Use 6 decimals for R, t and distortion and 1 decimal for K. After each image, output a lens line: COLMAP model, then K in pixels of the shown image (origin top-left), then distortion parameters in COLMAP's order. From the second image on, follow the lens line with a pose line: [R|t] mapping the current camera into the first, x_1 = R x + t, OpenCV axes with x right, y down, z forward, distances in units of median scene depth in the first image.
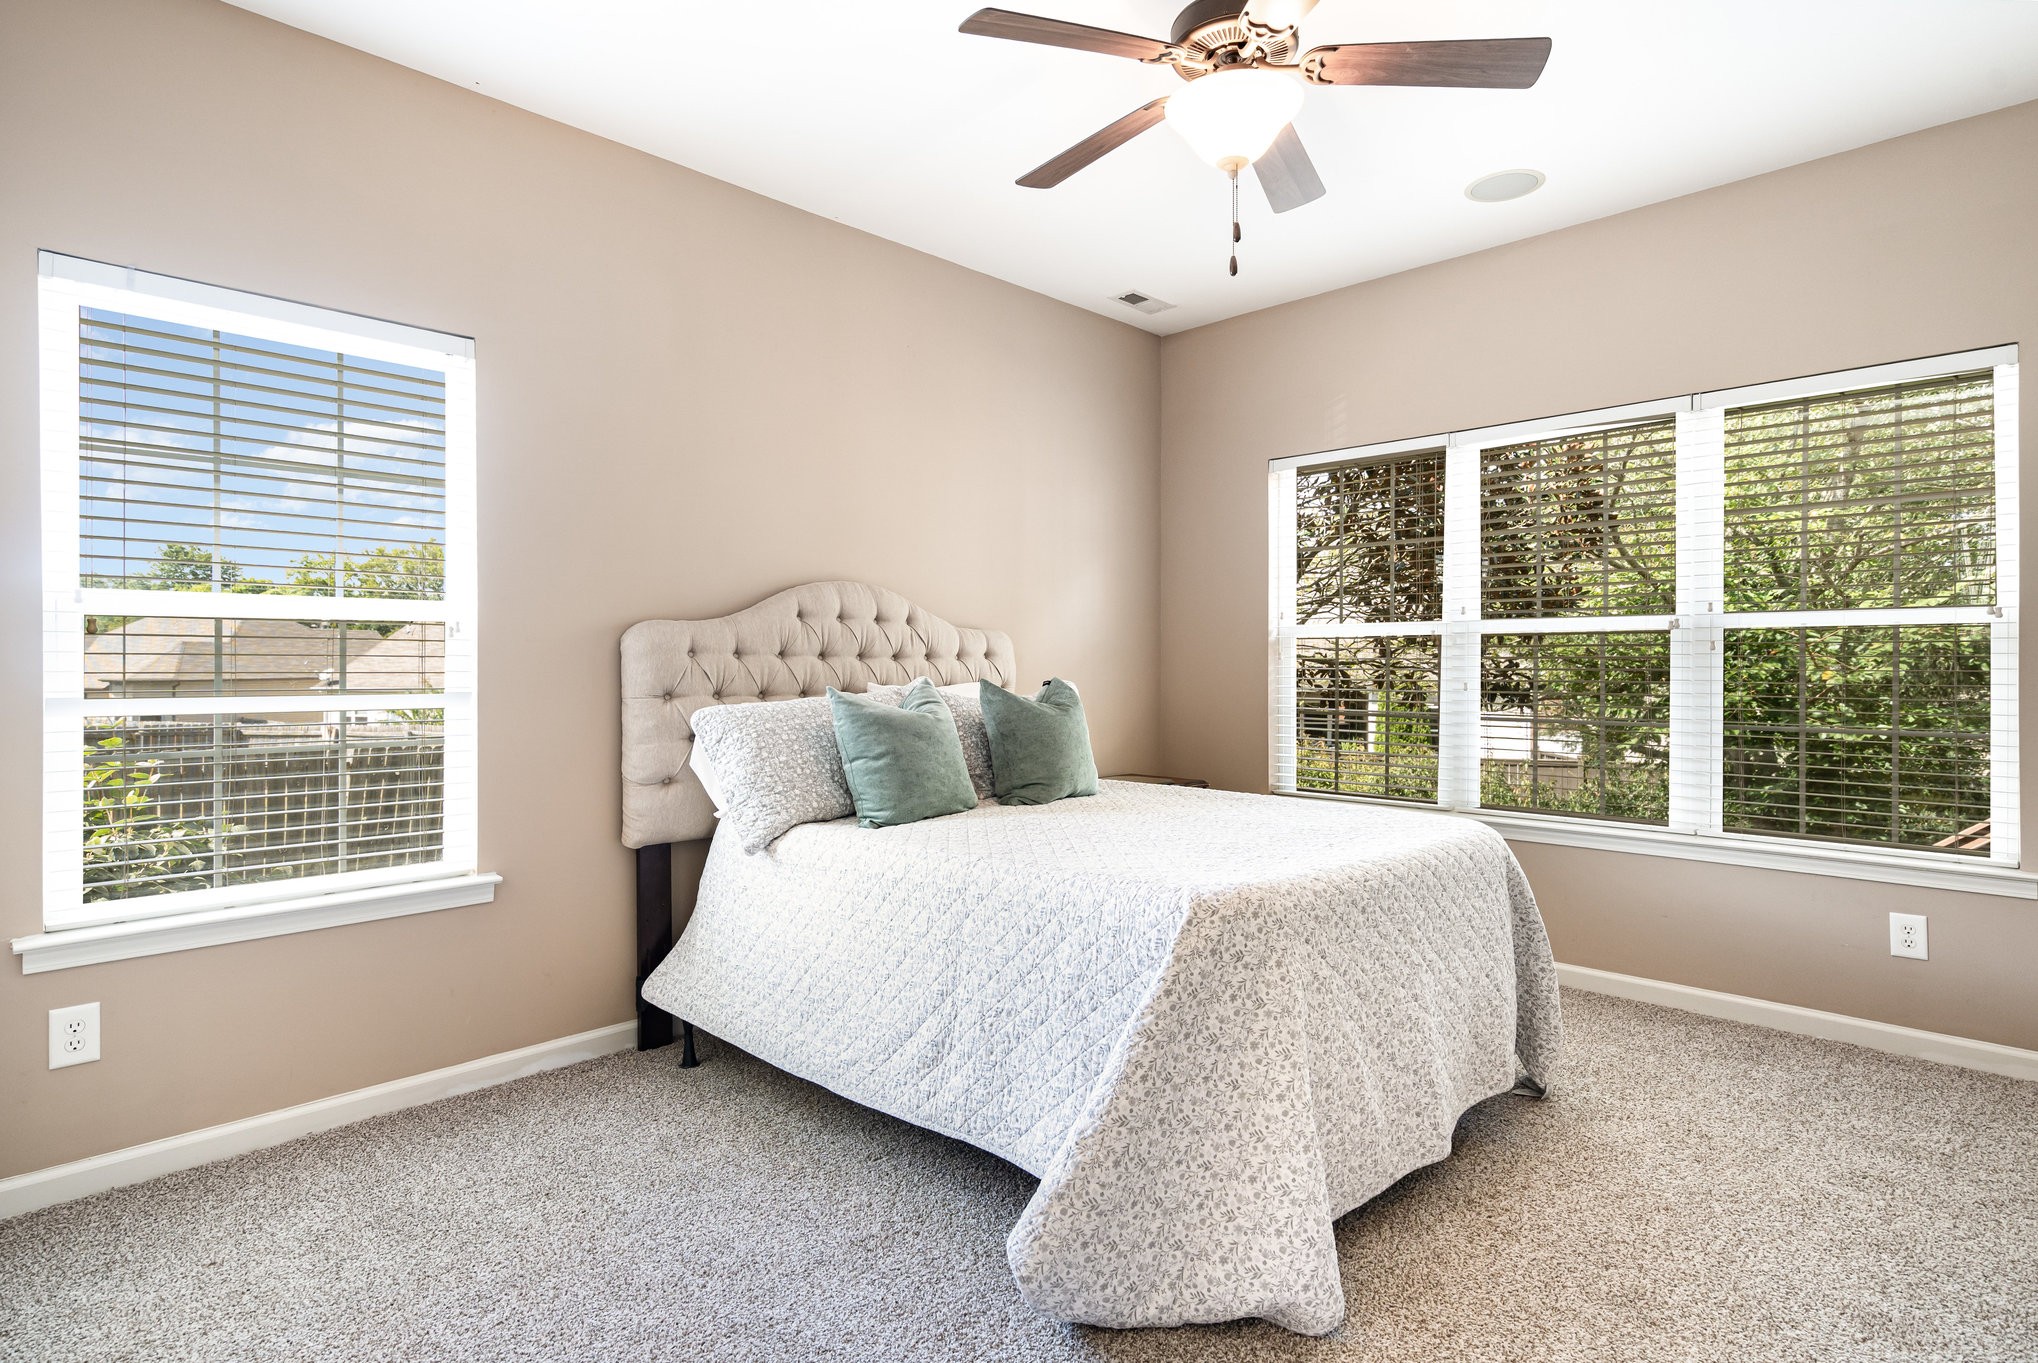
lens RADIAL K [[1030.8, 0, 1020.4], [0, 1030.8, 661.4], [0, 0, 1]] dist [0.001835, 0.000172]
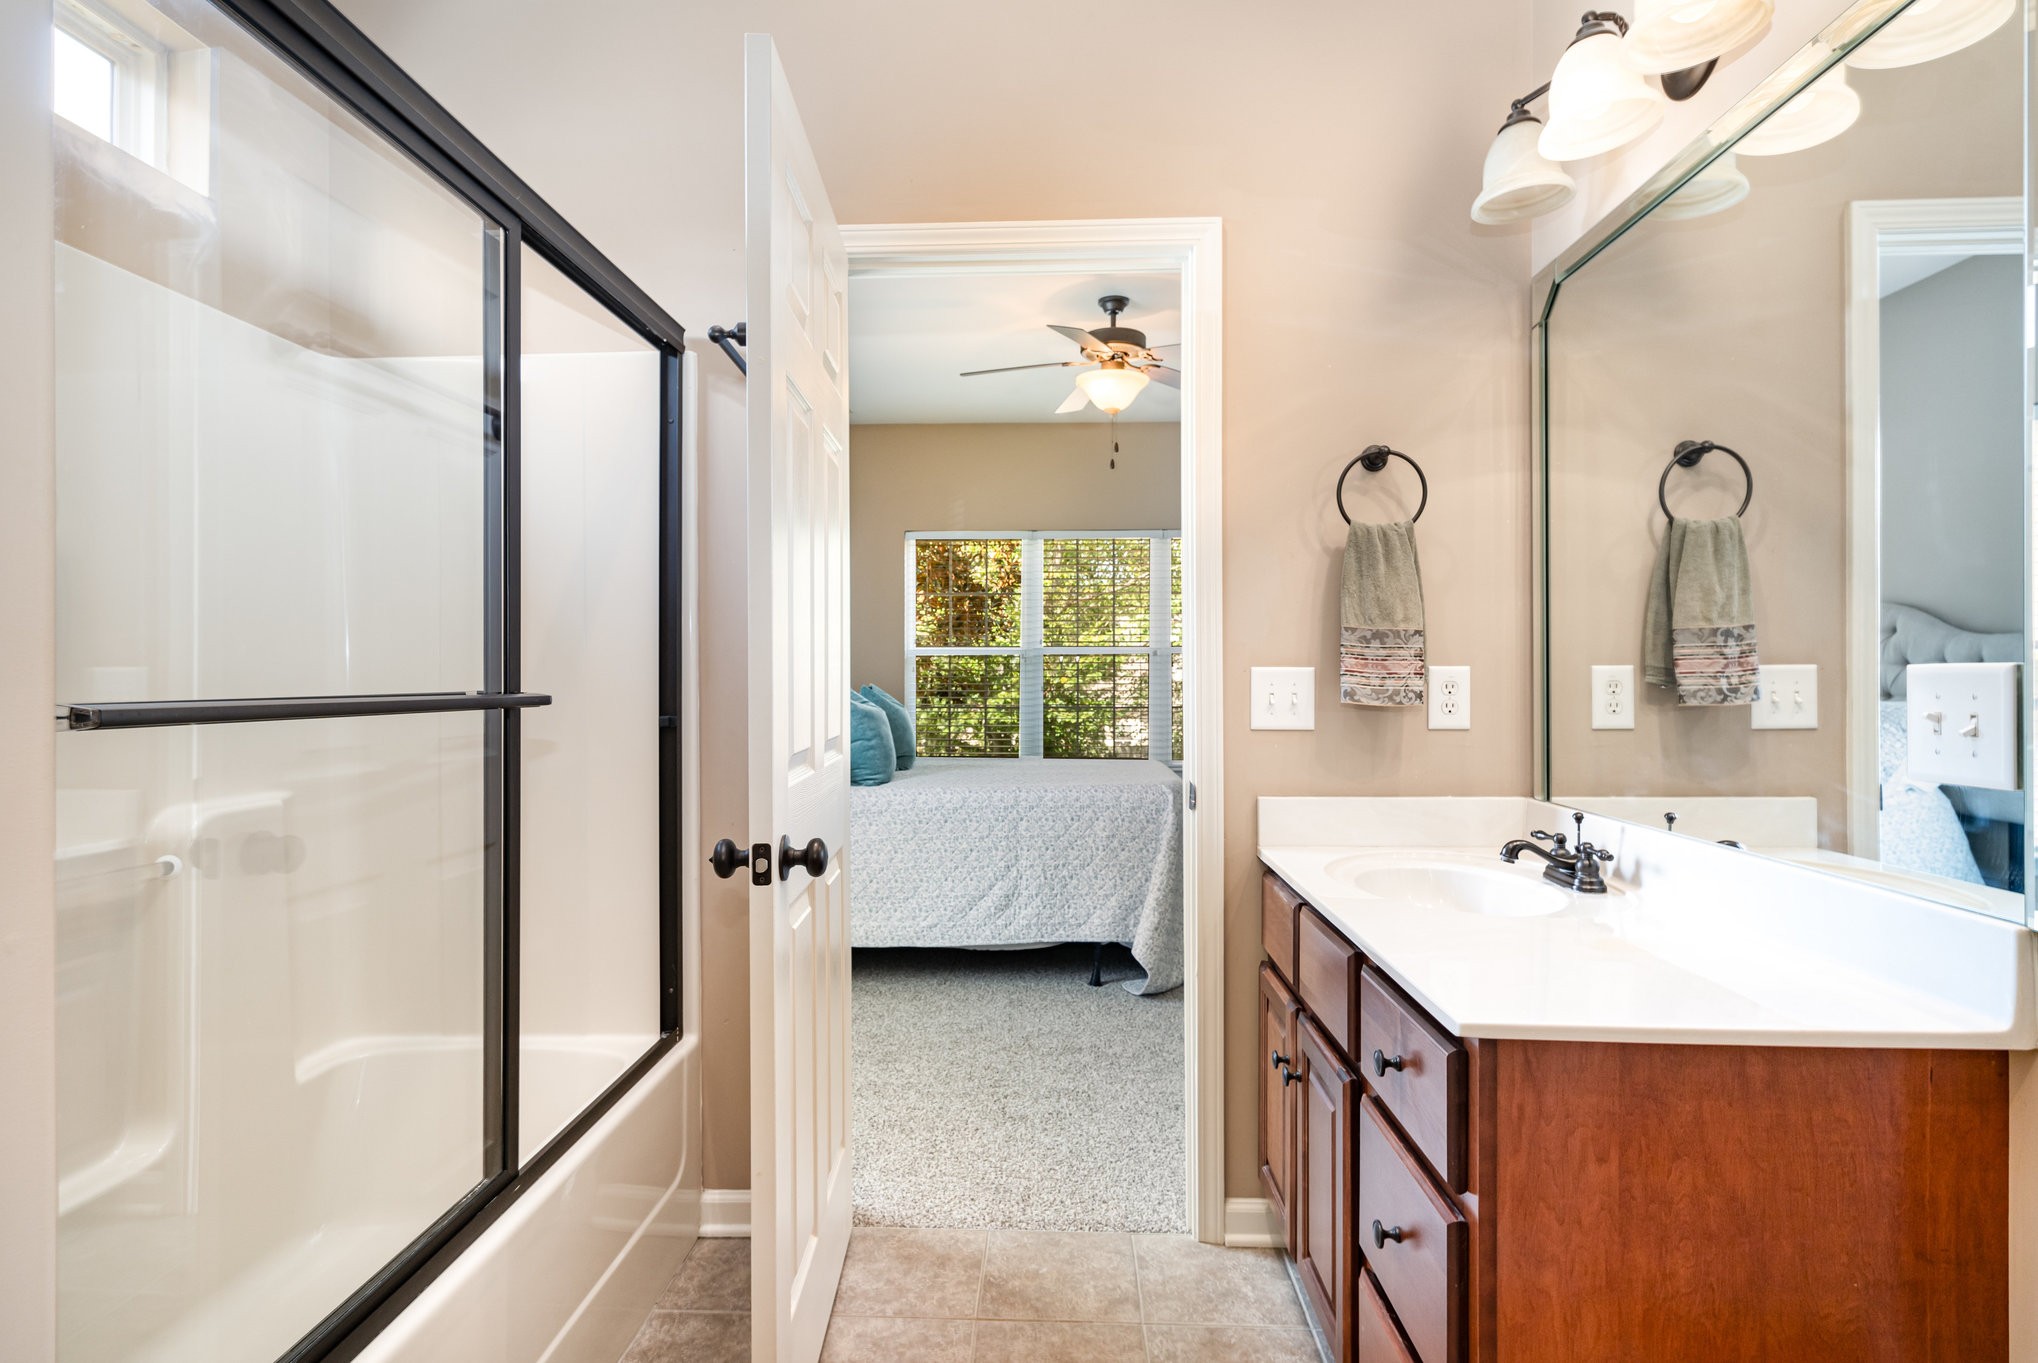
lens RADIAL K [[952.1, 0, 1011.4], [0, 952.1, 676.5], [0, 0, 1]] dist [-0.000386, 0.000106]
pose [[0.751790, -0.004011, 0.659390, -1.101789], [-0.000538, 0.999977, 0.006696, -0.005692], [-0.659402, -0.005389, 0.751771, -0.193932]]
